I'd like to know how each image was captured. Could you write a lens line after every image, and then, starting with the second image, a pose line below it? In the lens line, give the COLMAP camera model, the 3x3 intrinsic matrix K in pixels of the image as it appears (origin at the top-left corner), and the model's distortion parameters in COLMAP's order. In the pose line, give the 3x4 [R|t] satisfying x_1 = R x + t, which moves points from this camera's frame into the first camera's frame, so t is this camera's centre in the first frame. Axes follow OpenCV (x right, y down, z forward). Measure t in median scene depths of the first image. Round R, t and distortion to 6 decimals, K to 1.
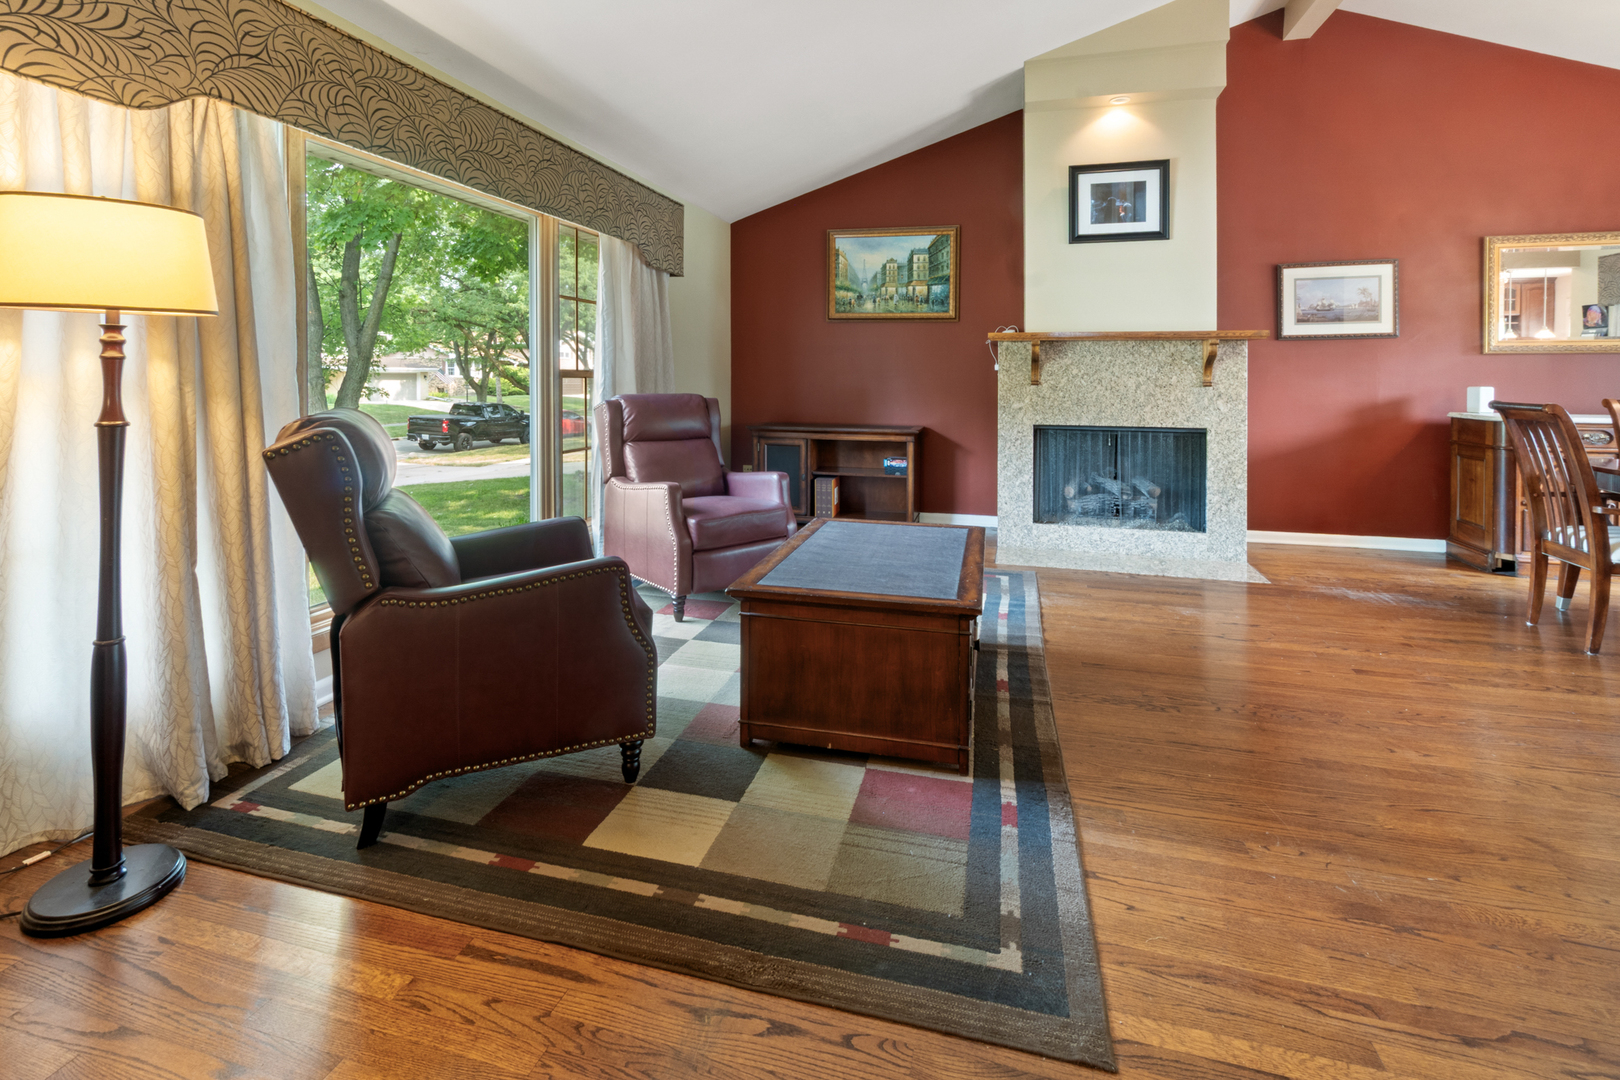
lens RADIAL K [[732.8, 0, 822.4], [0, 732.8, 379.8], [0, 0, 1]] dist [-0.007860, 0.002921]
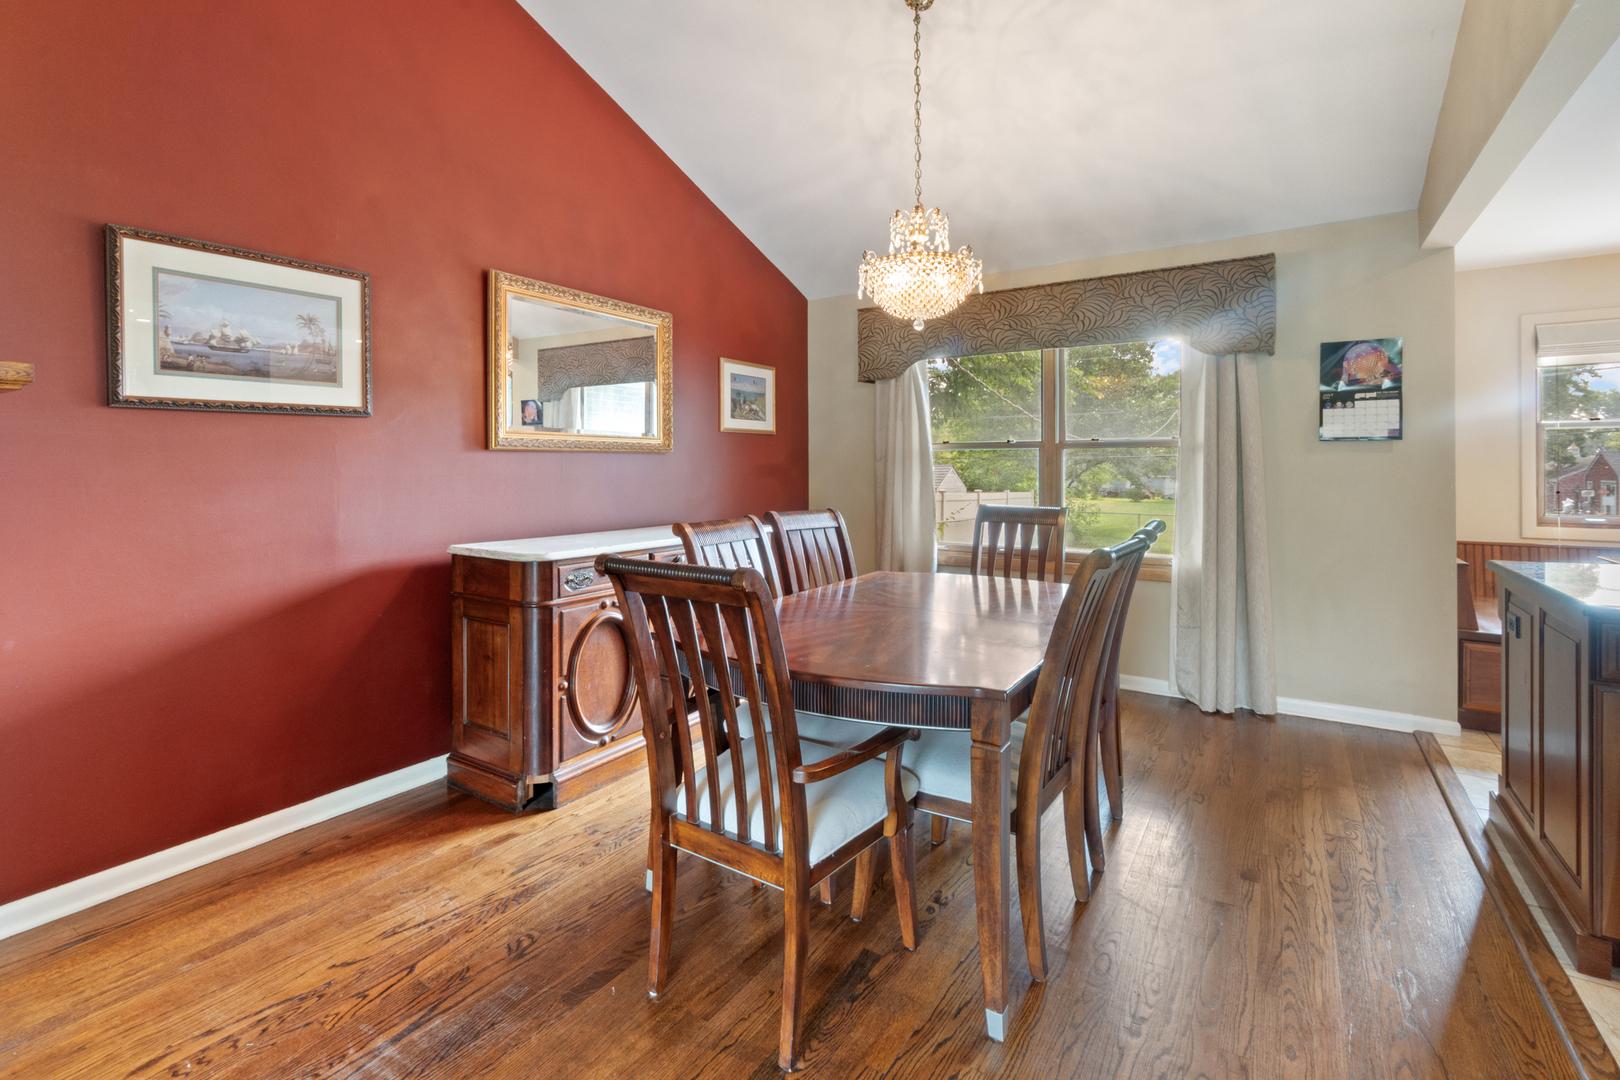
lens RADIAL K [[732.8, 0, 813.5], [0, 732.8, 467.9], [0, 0, 1]] dist [-0.007860, 0.002921]
pose [[0.307183, -0.005183, 0.951636, 0.364214], [0.008672, 0.999959, 0.002647, -0.017909], [-0.951611, 0.007439, 0.307216, 0.509509]]
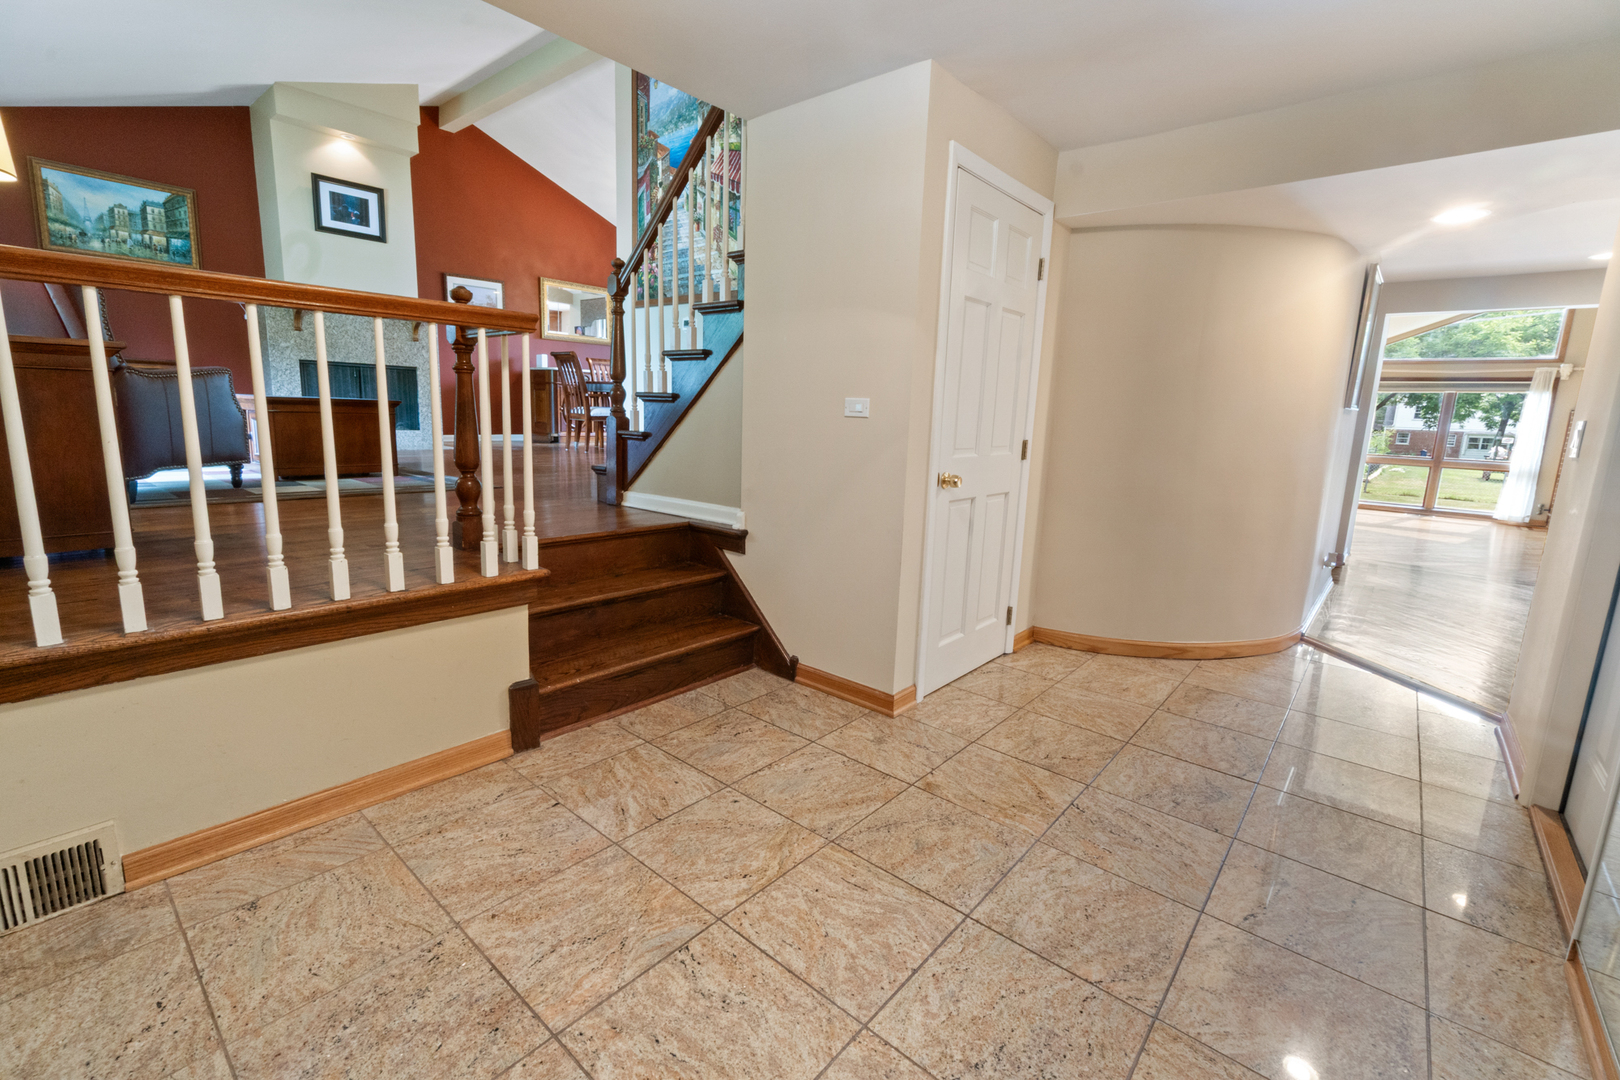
lens RADIAL K [[732.8, 0, 816.0], [0, 732.8, 538.5], [0, 0, 1]] dist [-0.007860, 0.002921]
pose [[0.429759, -0.143593, 0.891453, -0.587507], [-0.026647, 0.984827, 0.171480, 0.132505], [-0.902550, -0.097449, 0.419413, -0.525888]]
